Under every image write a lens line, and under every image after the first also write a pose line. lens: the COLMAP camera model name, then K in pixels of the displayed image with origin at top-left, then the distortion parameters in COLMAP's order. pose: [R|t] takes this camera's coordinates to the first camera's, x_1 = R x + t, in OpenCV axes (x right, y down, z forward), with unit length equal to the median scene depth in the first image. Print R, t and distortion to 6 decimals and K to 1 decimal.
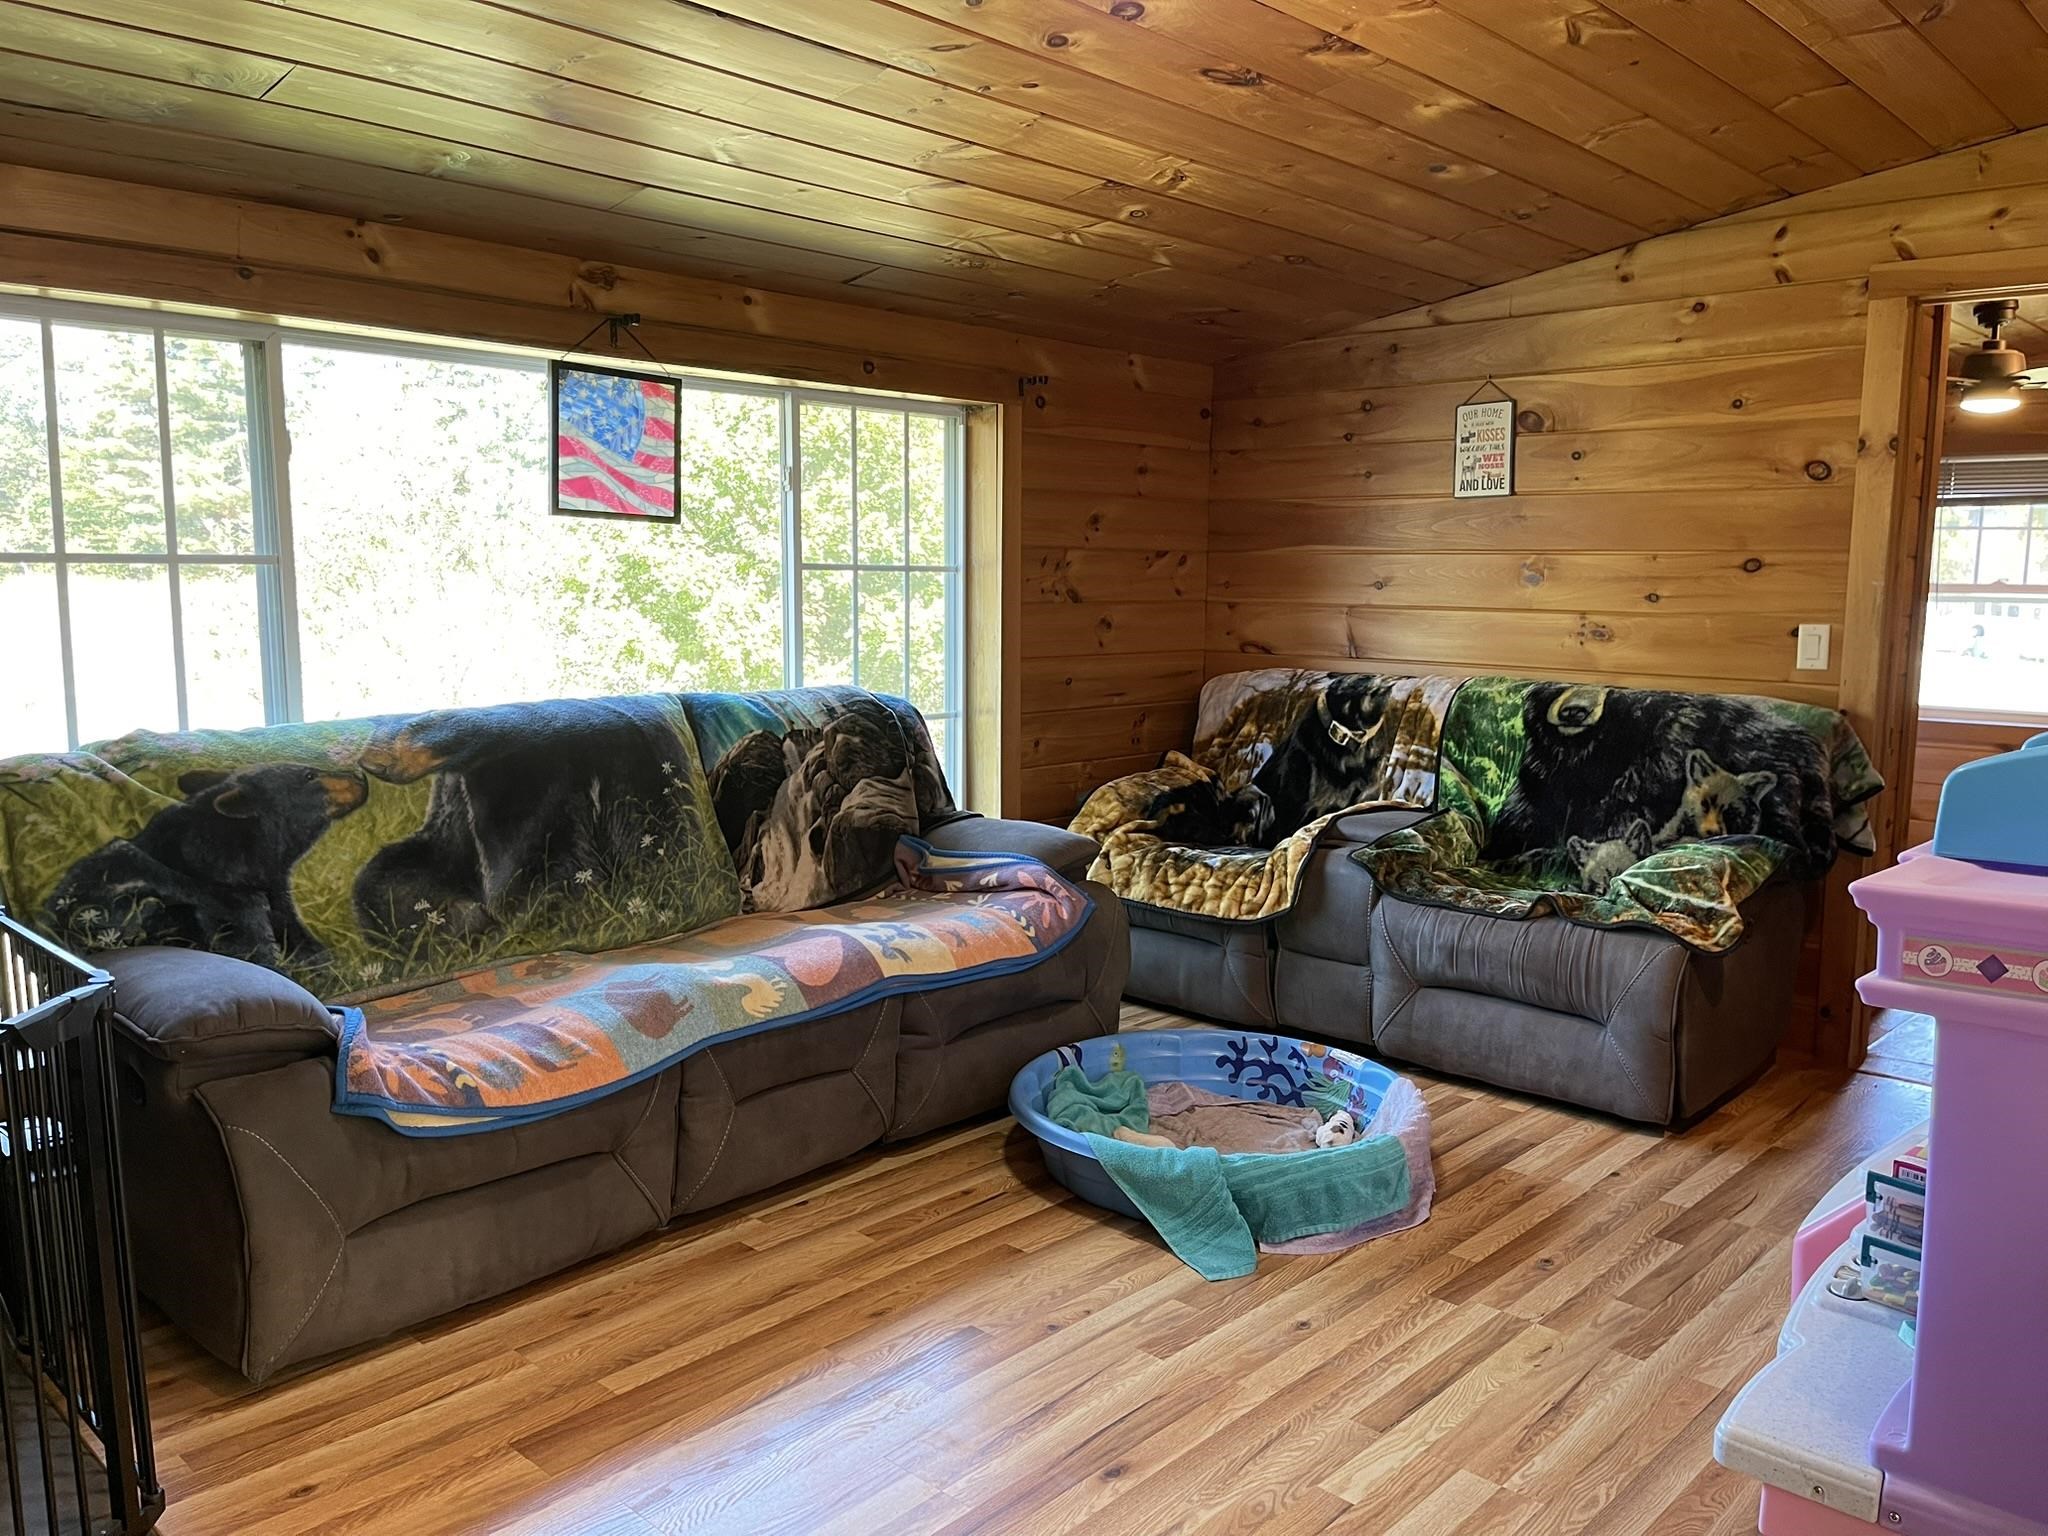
lens RADIAL K [[1555.7, 0, 1024.0], [0, 1555.7, 768.0], [0, 0, 1]] dist [0.082135, 0.000107]
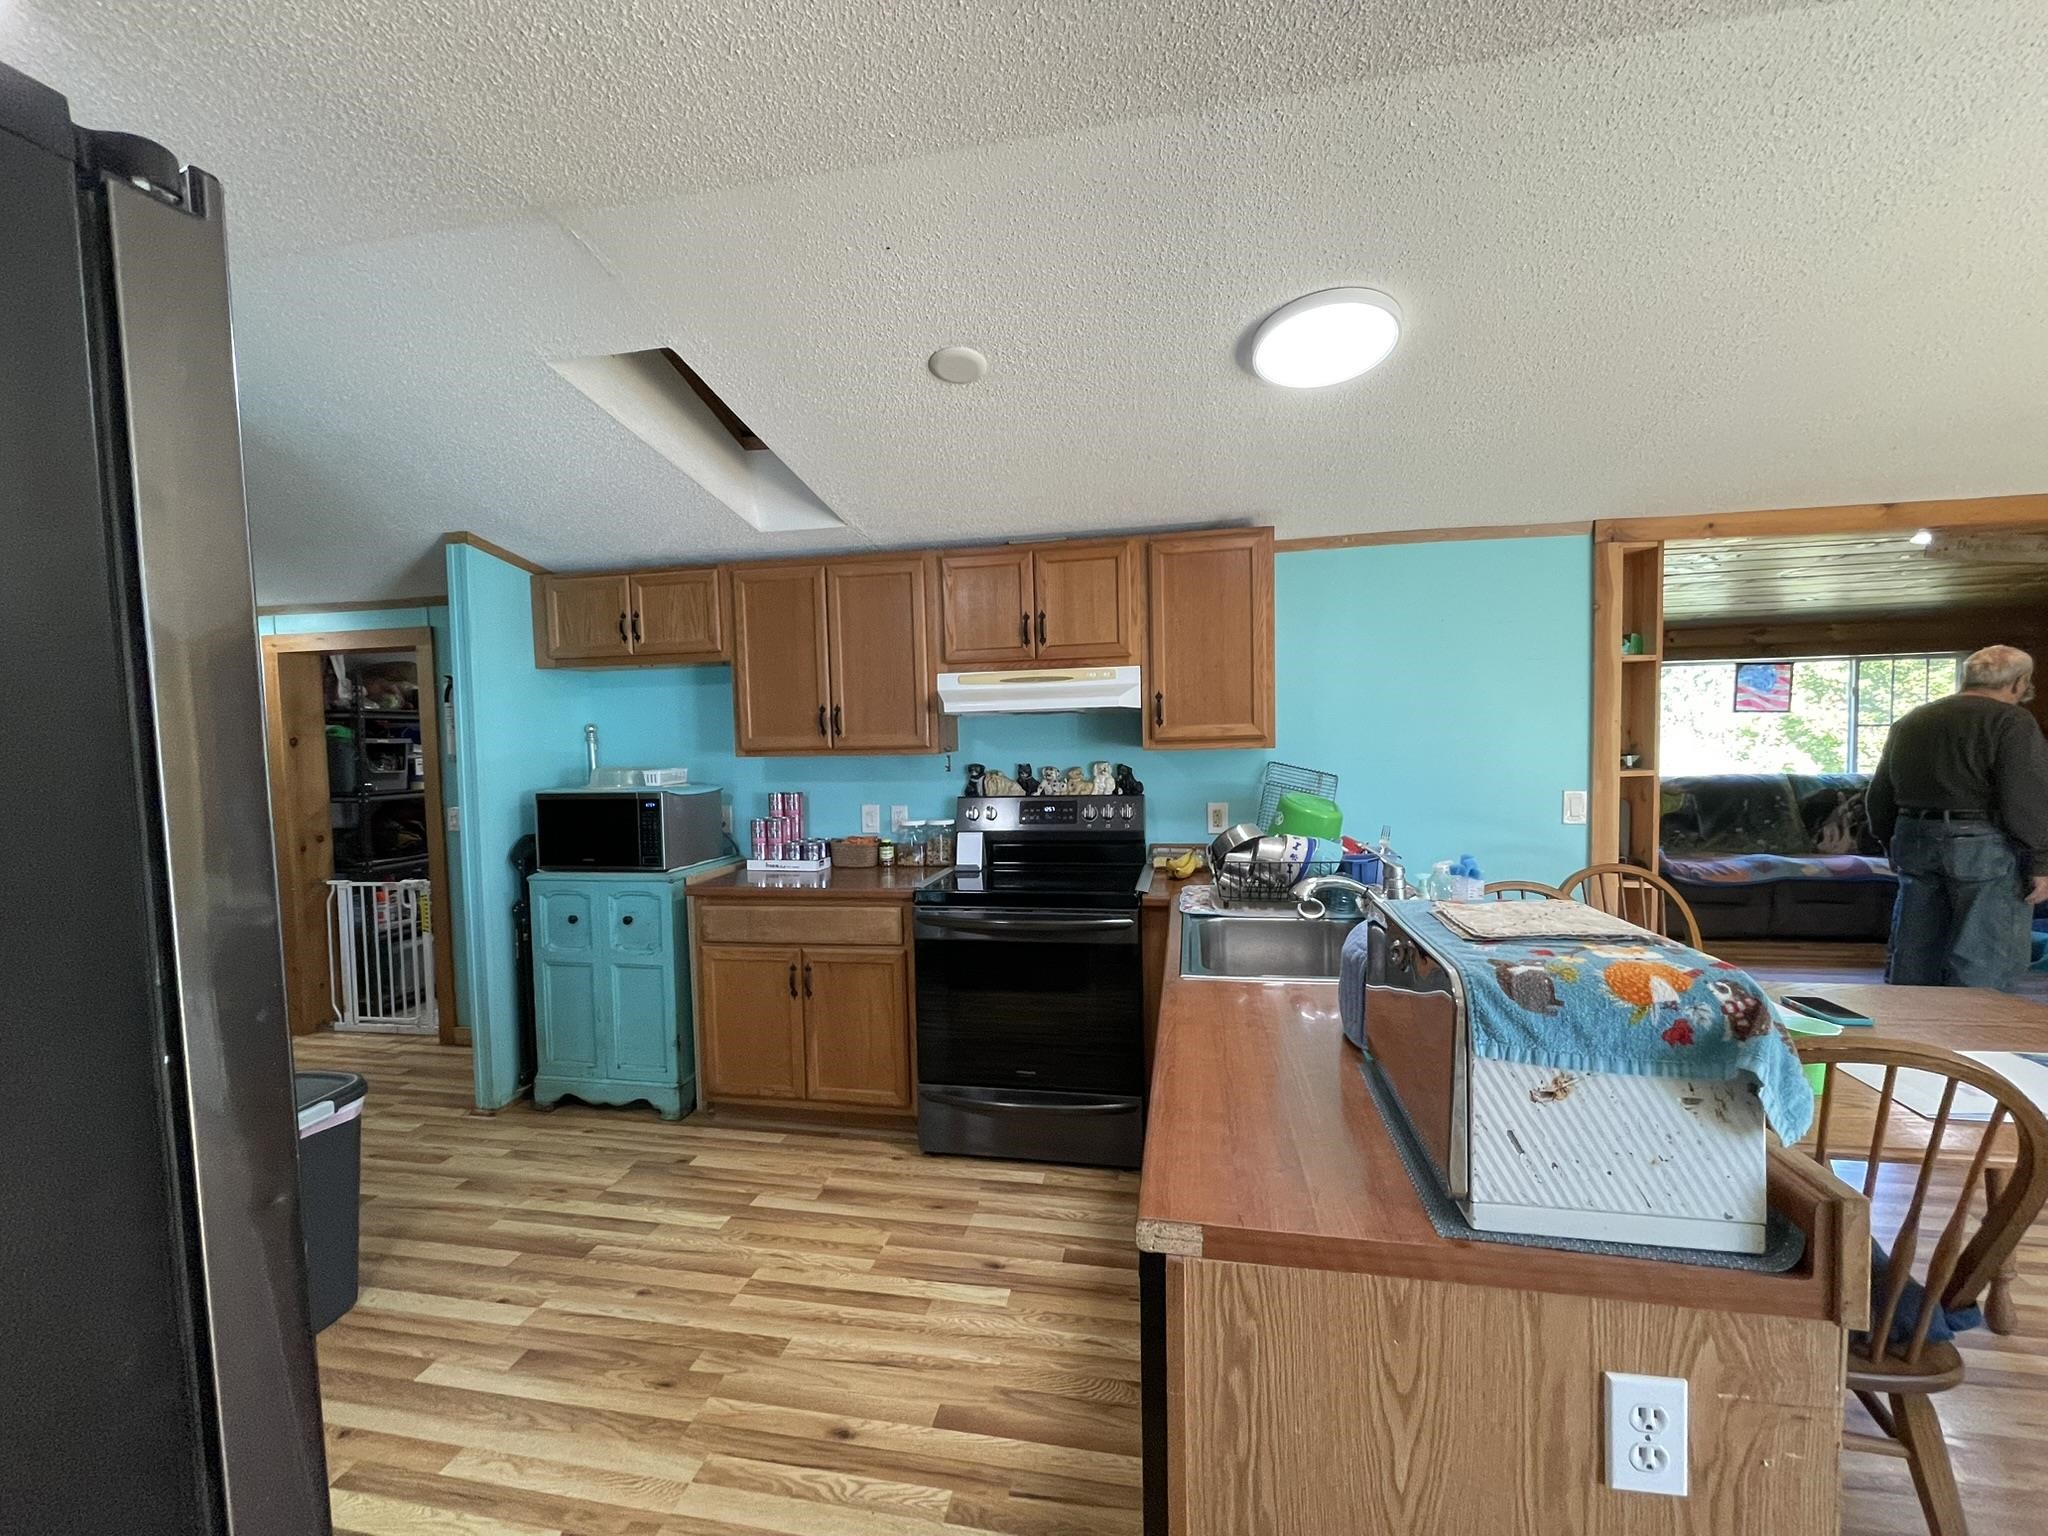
lens RADIAL K [[807.9, 0, 1016.1], [0, 807.9, 774.1], [0, 0, 1]] dist [-0.000105, -0.000138]
pose [[0.525948, 0.018692, -0.850311, 0.289283], [-0.078403, 0.996567, -0.026588, 0.102122], [0.846895, 0.080650, 0.525608, -0.947381]]
